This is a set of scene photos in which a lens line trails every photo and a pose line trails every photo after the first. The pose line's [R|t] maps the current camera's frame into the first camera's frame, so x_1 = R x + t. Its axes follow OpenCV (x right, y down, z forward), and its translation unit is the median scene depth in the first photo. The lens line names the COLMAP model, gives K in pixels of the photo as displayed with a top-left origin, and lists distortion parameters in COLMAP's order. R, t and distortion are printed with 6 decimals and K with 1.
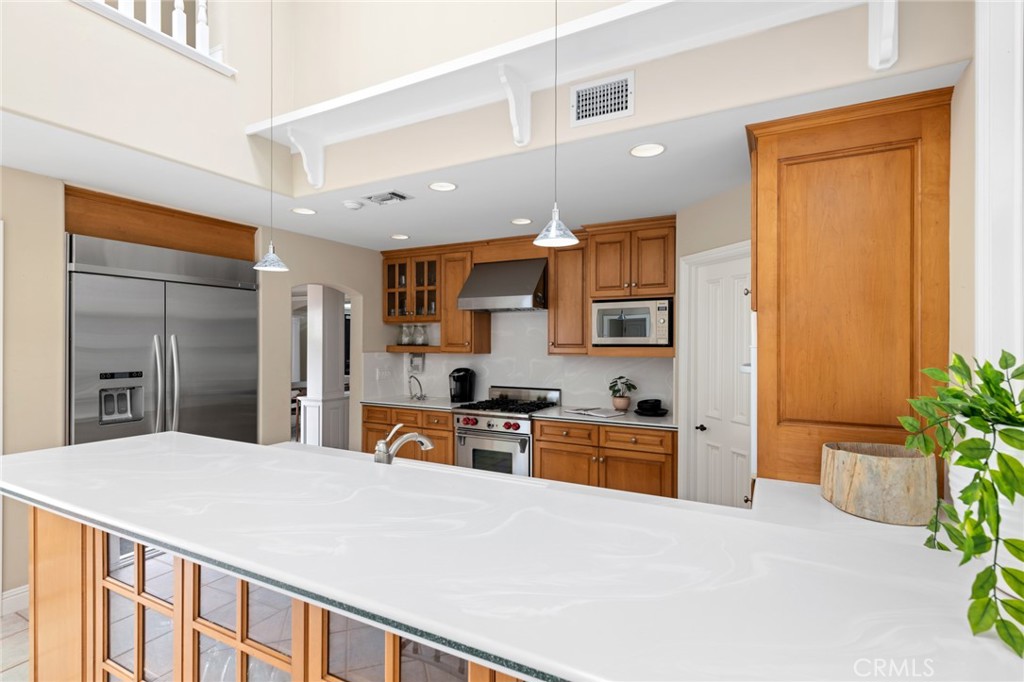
lens RADIAL K [[496.2, 0, 510.9], [0, 496.2, 343.3], [0, 0, 1]] dist [0.003775, 0.000093]
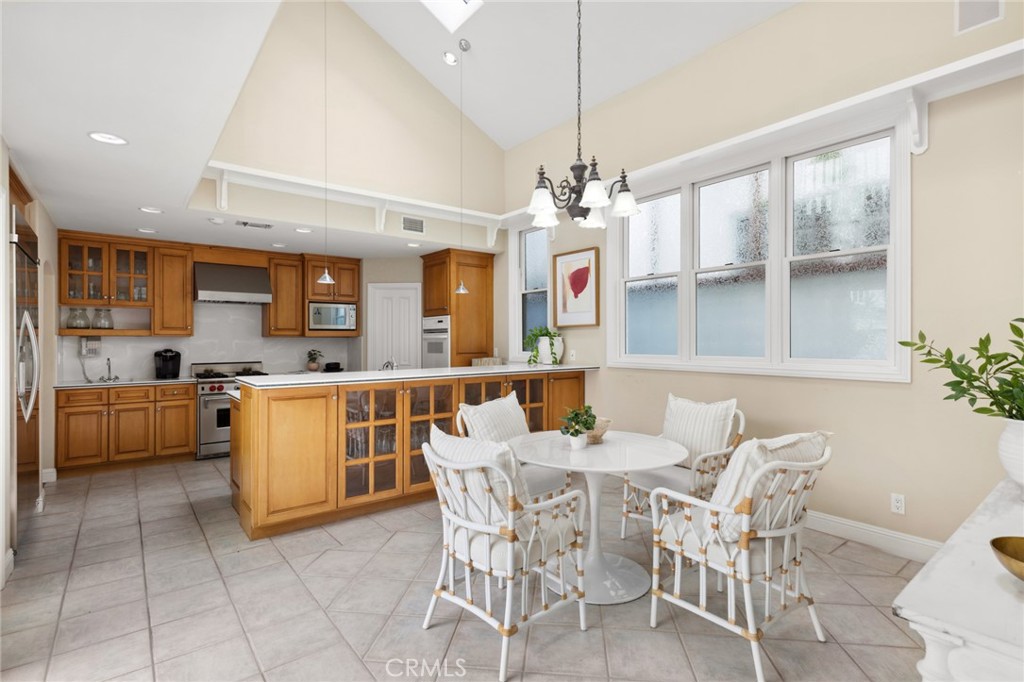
lens RADIAL K [[496.2, 0, 510.9], [0, 496.2, 343.3], [0, 0, 1]] dist [0.003775, 0.000093]
pose [[0.402003, -0.007847, 0.915605, -0.964793], [0.005888, 0.999965, 0.005985, 0.040012], [-0.915619, 0.002985, 0.402035, -0.215254]]
